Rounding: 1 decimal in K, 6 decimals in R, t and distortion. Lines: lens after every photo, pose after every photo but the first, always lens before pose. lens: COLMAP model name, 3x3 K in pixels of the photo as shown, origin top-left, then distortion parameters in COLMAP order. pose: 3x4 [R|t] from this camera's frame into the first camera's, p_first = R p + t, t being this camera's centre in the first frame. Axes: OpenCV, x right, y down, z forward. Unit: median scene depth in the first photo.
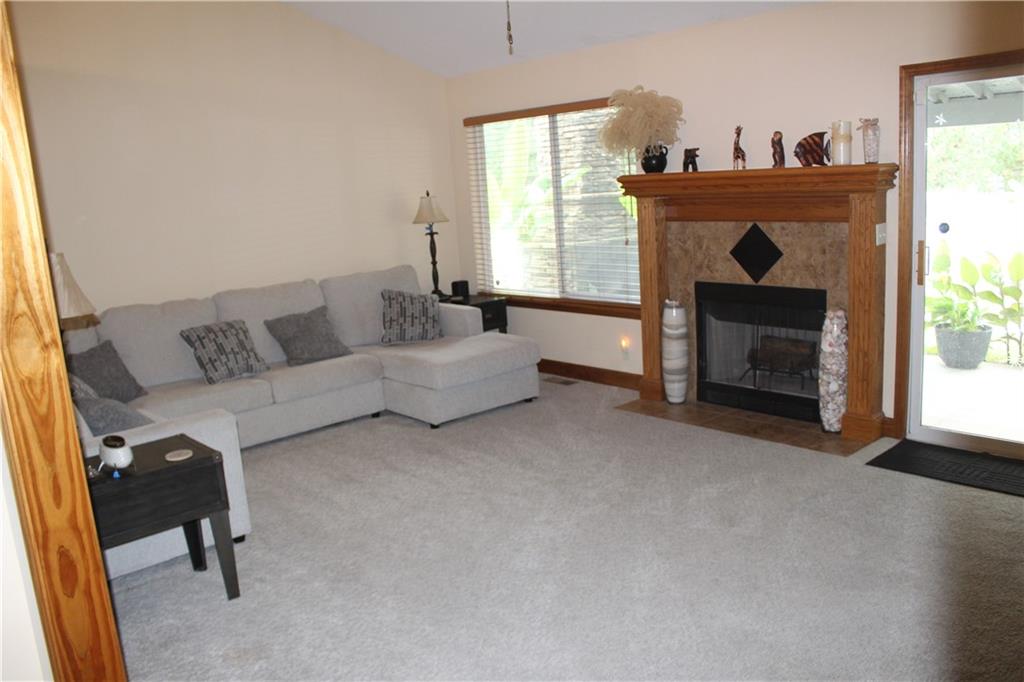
lens RADIAL K [[847.2, 0, 512.2], [0, 847.2, 336.2], [0, 0, 1]] dist [-0.156782, 0.140657]
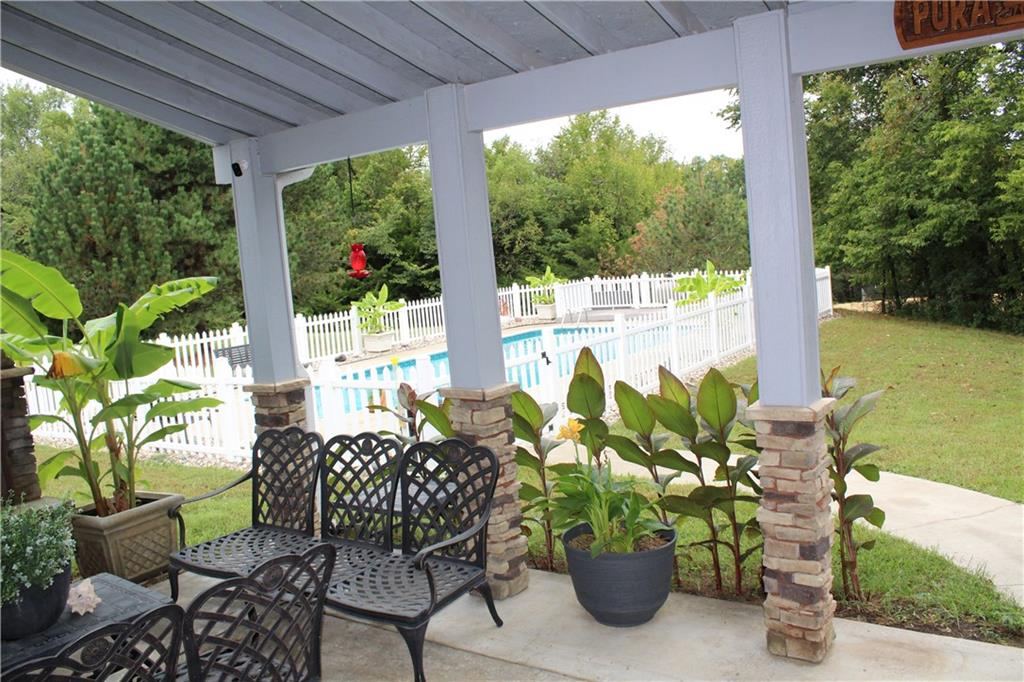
lens RADIAL K [[847.2, 0, 513.9], [0, 847.2, 335.0], [0, 0, 1]] dist [-0.156782, 0.140657]
pose [[0.971000, -0.042925, 0.235194, 0.625422], [0.069255, 0.992073, -0.104855, -0.132901], [-0.228829, 0.118102, 0.966276, 0.864914]]
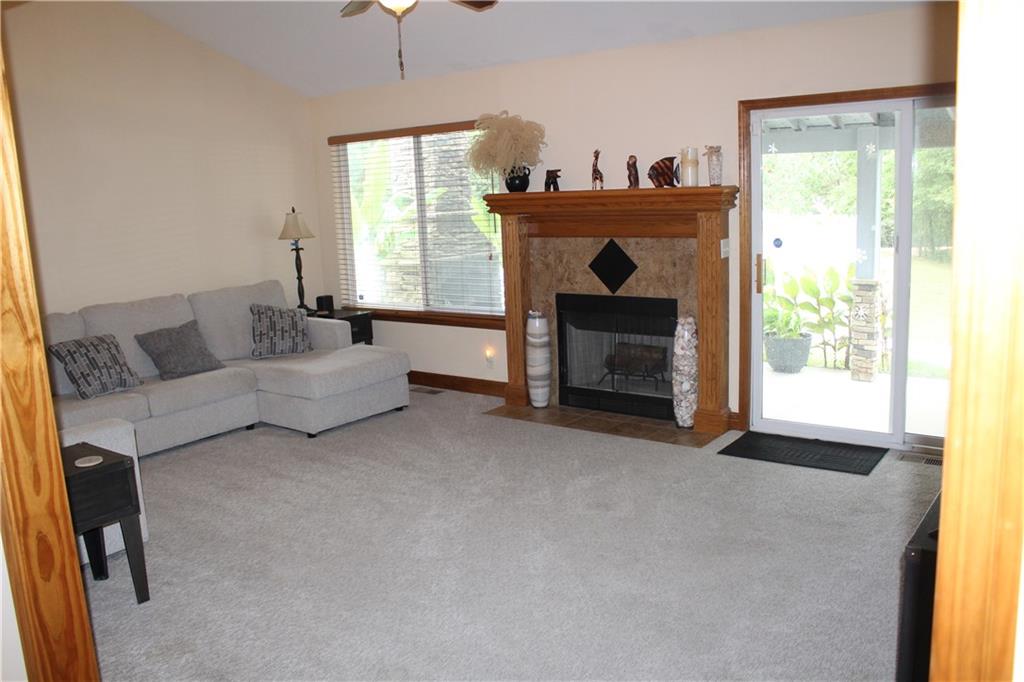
lens RADIAL K [[847.2, 0, 513.8], [0, 847.2, 335.2], [0, 0, 1]] dist [-0.156782, 0.140657]
pose [[0.980451, -0.013458, 0.196303, -0.053272], [0.018244, 0.999578, -0.022593, 0.013173], [-0.195916, 0.025732, 0.980283, -0.053121]]
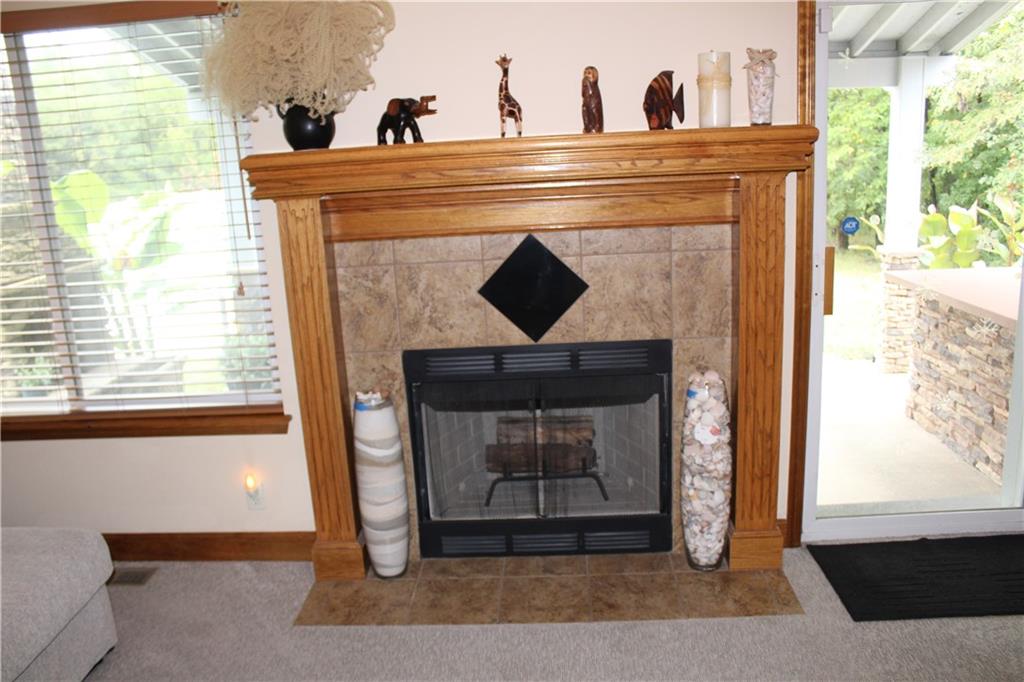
lens RADIAL K [[847.2, 0, 511.6], [0, 847.2, 337.7], [0, 0, 1]] dist [-0.156782, 0.140657]
pose [[0.704700, -0.143435, 0.694856, -0.118058], [0.142935, 0.987973, 0.058982, -0.104146], [-0.694959, 0.057754, 0.716726, 0.617007]]
